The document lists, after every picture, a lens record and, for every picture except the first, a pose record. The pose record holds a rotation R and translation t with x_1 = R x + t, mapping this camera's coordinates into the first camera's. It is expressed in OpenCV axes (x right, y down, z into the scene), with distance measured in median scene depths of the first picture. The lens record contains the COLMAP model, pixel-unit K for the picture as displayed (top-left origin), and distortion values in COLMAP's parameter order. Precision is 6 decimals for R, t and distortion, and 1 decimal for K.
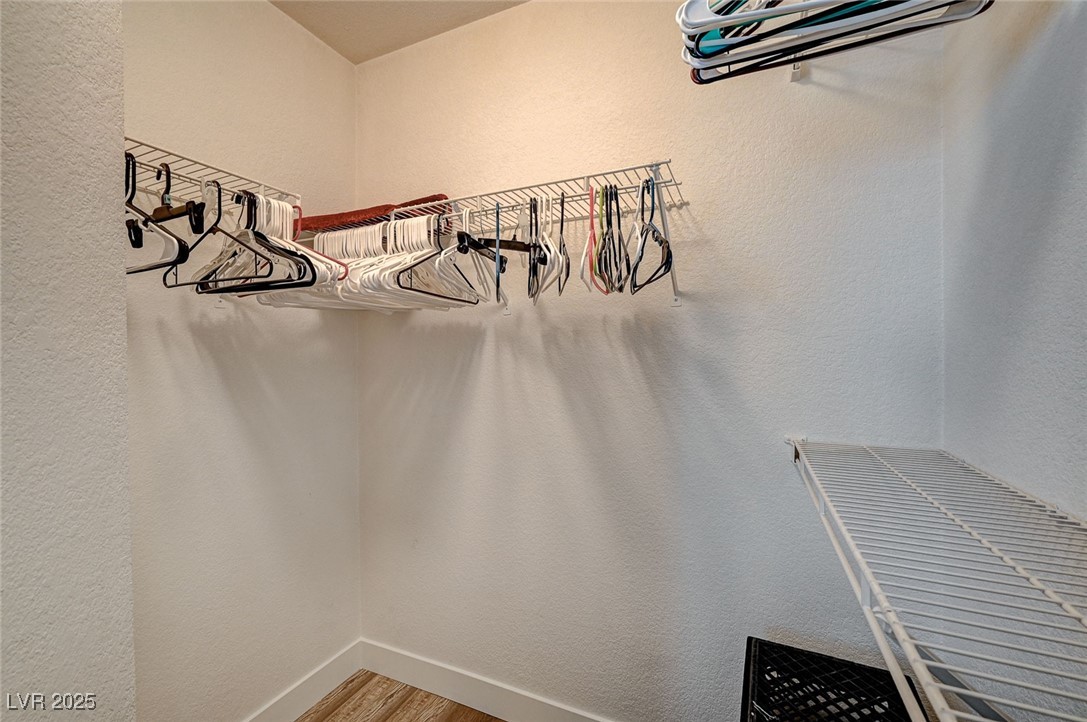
lens RADIAL K [[450.2, 0, 546.1], [0, 450.2, 361.9], [0, 0, 1]] dist [-0.002391, 0.000522]
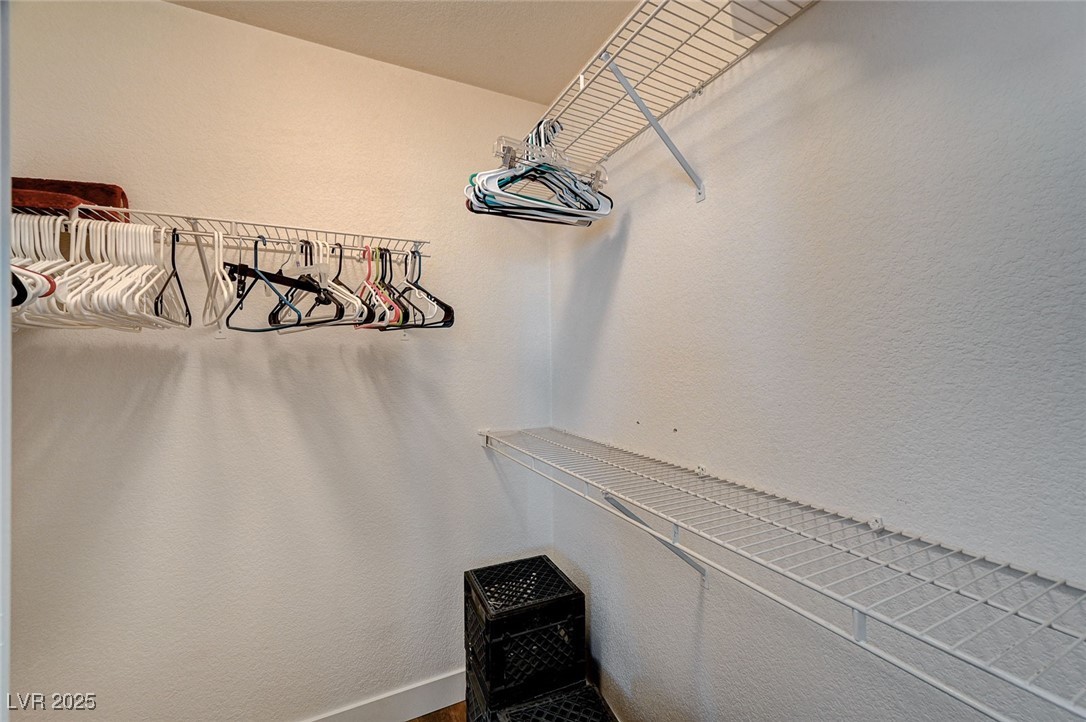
lens RADIAL K [[431.3, 0, 548.8], [0, 431.3, 360.0], [0, 0, 1]] dist [0.001432, 0.000599]
pose [[0.642175, 0.000133, 0.766558, -0.386152], [0.018250, 0.999714, -0.015462, -0.039653], [-0.766341, 0.023919, 0.641989, -0.101913]]
